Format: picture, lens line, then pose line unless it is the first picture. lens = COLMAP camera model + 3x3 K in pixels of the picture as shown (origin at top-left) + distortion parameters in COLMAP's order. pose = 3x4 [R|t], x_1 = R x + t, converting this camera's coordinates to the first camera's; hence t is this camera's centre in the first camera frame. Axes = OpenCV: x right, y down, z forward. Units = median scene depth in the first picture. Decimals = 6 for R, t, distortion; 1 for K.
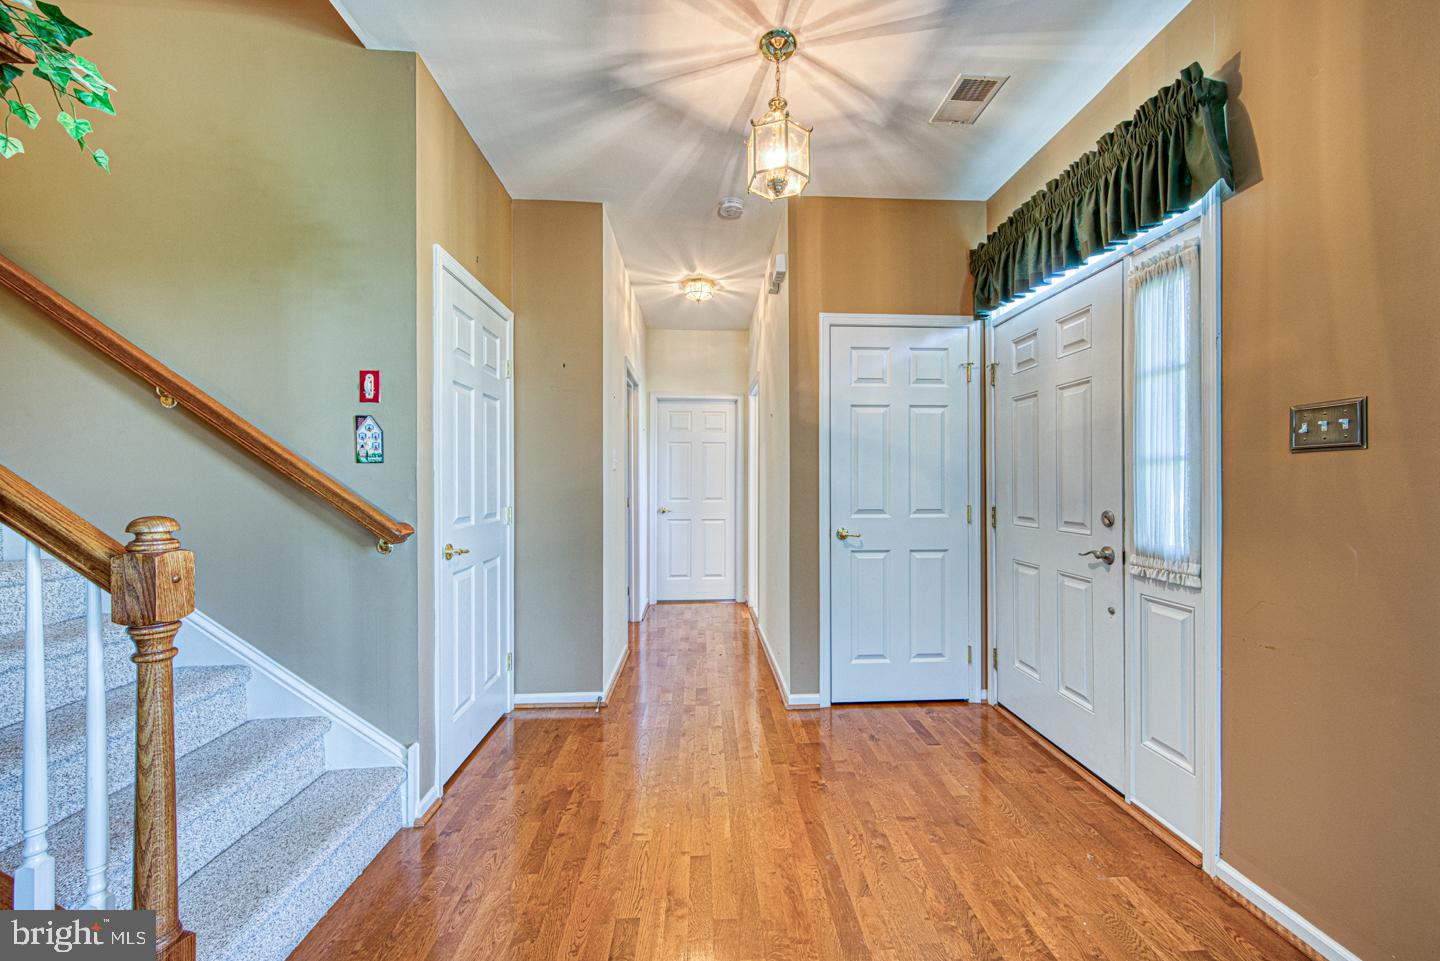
lens RADIAL K [[555.4, 0, 737.1], [0, 555.4, 481.3], [0, 0, 1]] dist [0.001133, 0.000035]
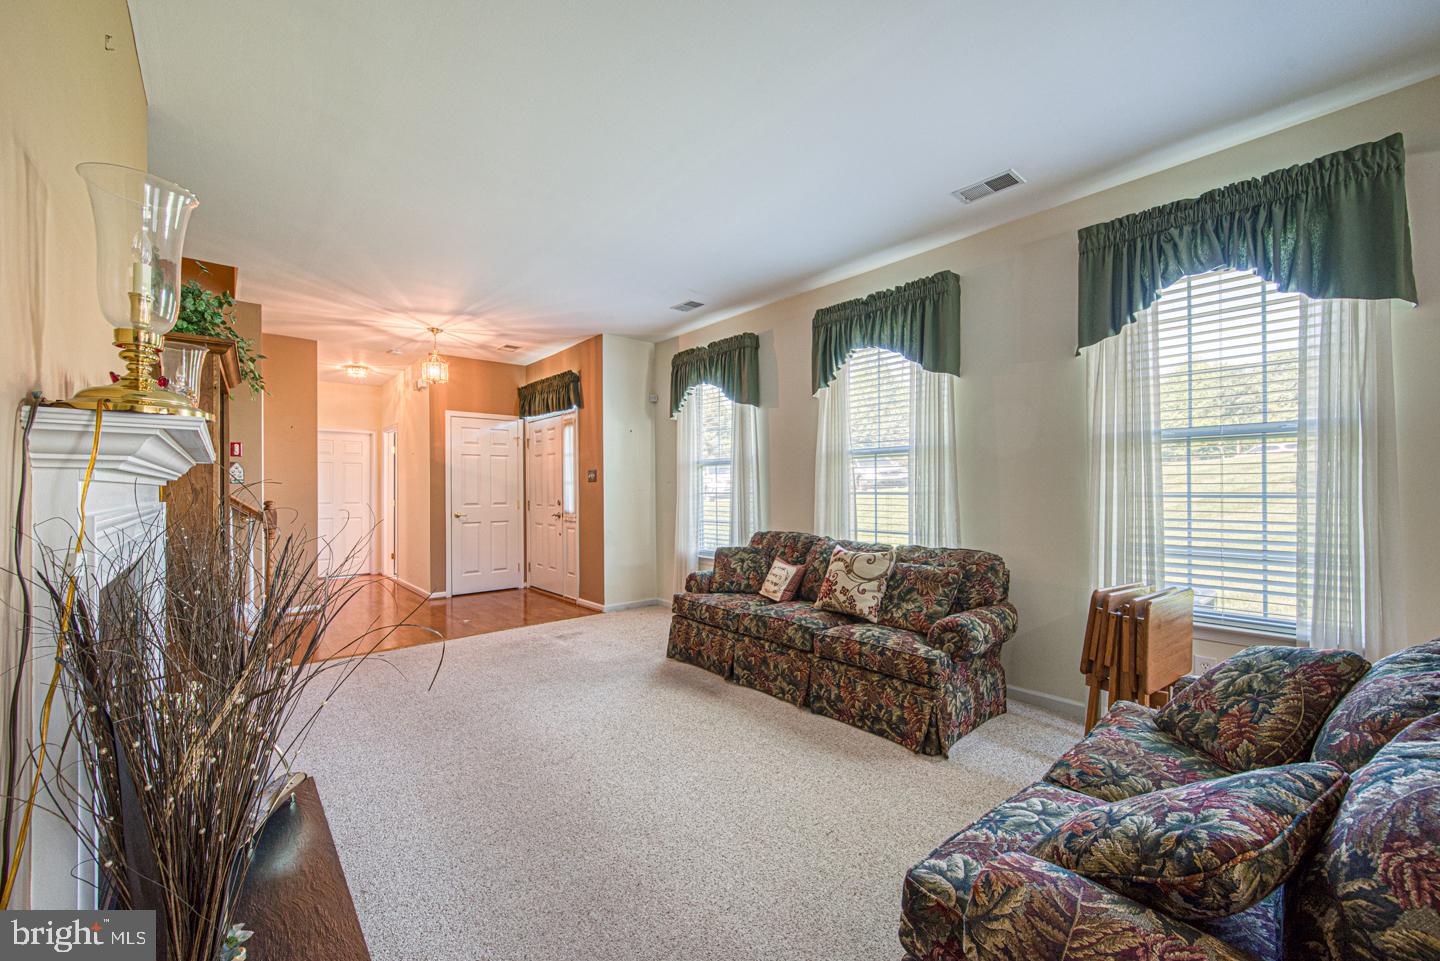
lens RADIAL K [[560.2, 0, 714.6], [0, 560.2, 486.5], [0, 0, 1]] dist [0.000736, 0.000105]
pose [[0.793967, -0.001847, 0.607958, -0.348042], [0.004758, 0.999984, -0.003175, -0.002488], [-0.607942, 0.005414, 0.793963, -1.360372]]
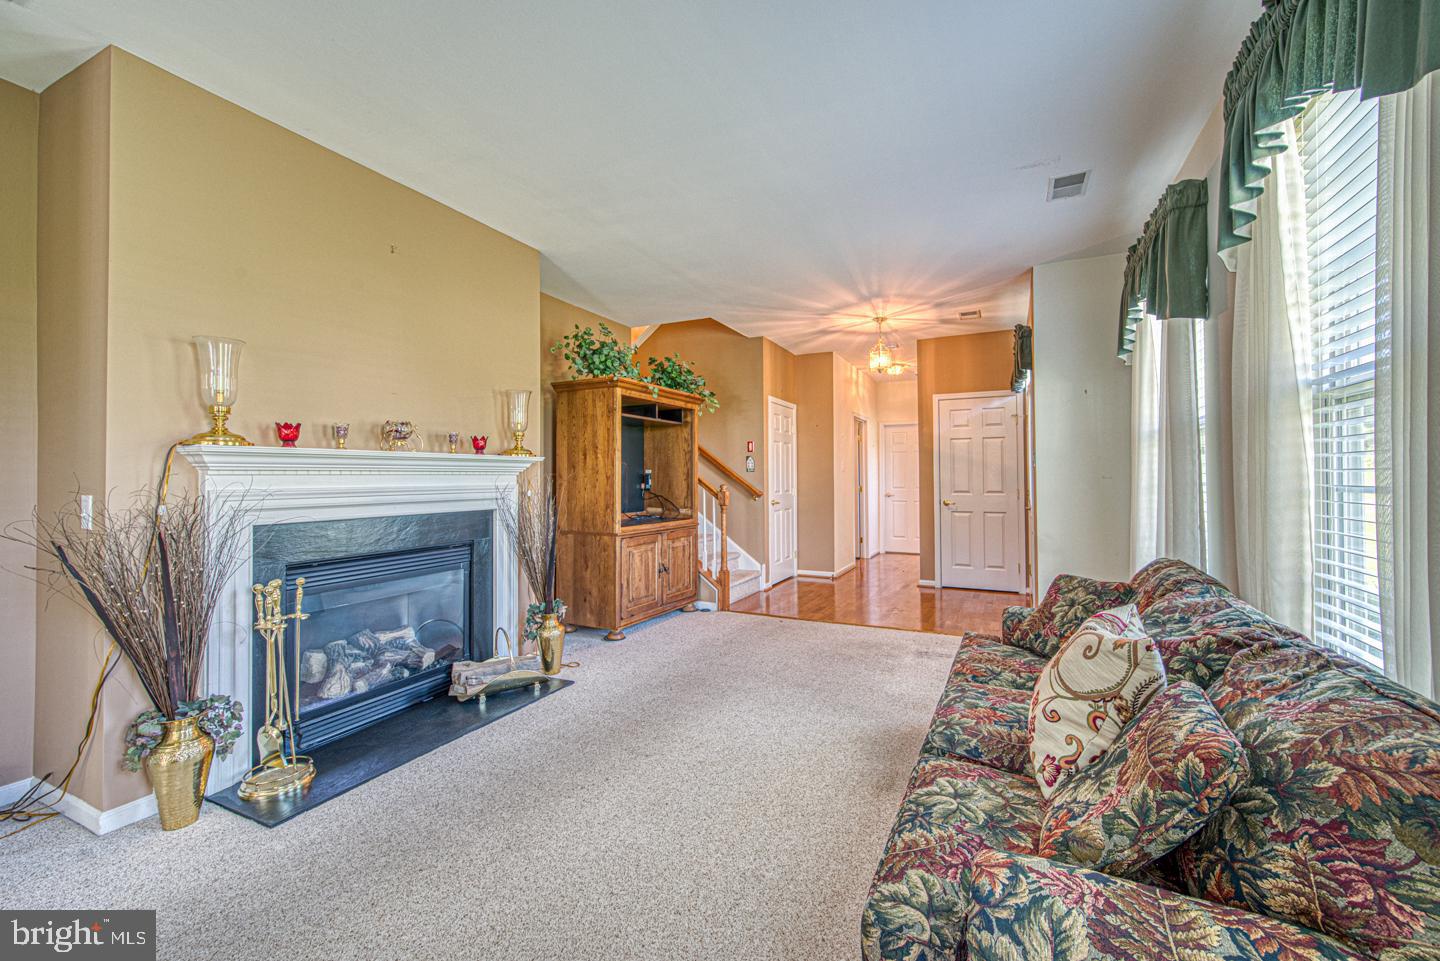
lens RADIAL K [[568.4, 0, 757.4], [0, 568.4, 471.7], [0, 0, 1]] dist [0.001541, 0.000056]
pose [[0.884860, -0.008730, -0.465775, 0.572535], [0.005040, 0.999945, -0.009167, -0.003138], [0.465829, 0.005764, 0.884856, -1.208184]]
